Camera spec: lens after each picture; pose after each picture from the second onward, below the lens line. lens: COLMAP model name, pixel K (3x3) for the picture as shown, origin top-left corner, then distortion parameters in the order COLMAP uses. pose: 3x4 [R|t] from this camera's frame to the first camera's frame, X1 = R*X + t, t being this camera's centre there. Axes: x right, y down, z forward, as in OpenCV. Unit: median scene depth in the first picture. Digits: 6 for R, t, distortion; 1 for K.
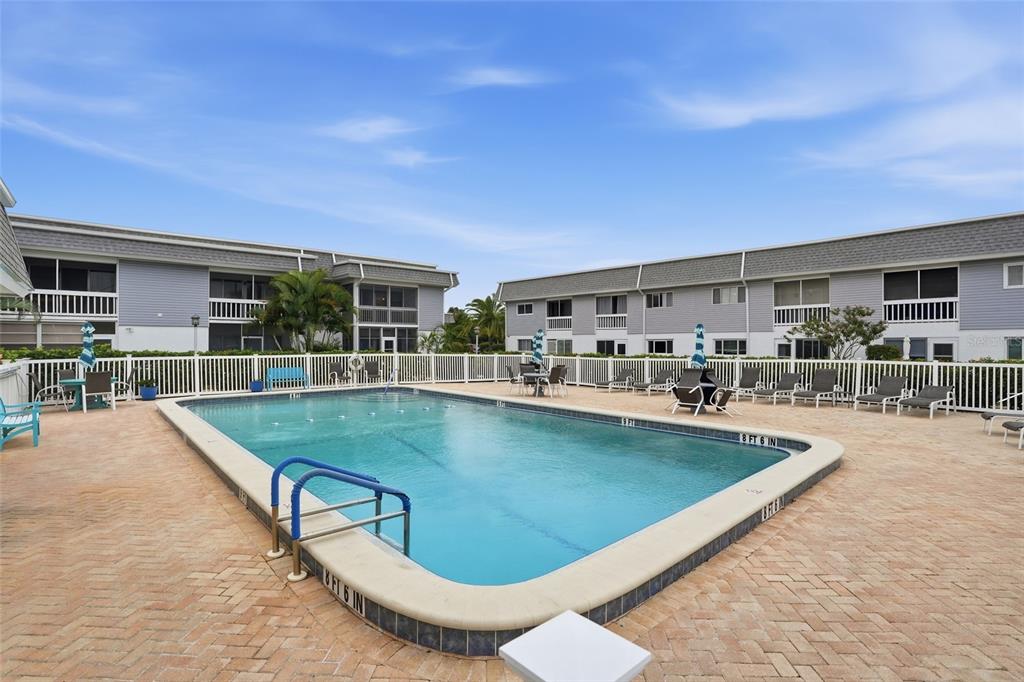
lens RADIAL K [[481.5, 0, 508.5], [0, 481.5, 336.2], [0, 0, 1]] dist [-0.068573, 0.026350]
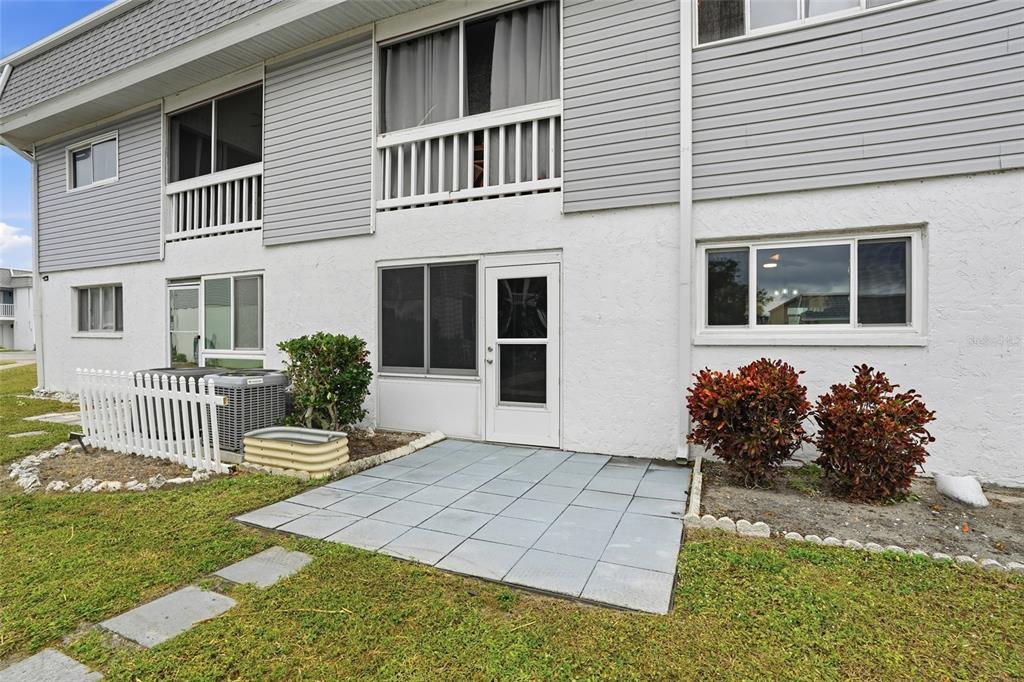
lens RADIAL K [[481.5, 0, 508.5], [0, 481.5, 336.2], [0, 0, 1]] dist [-0.068573, 0.026350]
pose [[0.921644, -0.004308, 0.388012, 0.162631], [-0.002888, 0.999835, 0.017960, 0.033256], [-0.388025, -0.017673, 0.921479, 0.834398]]
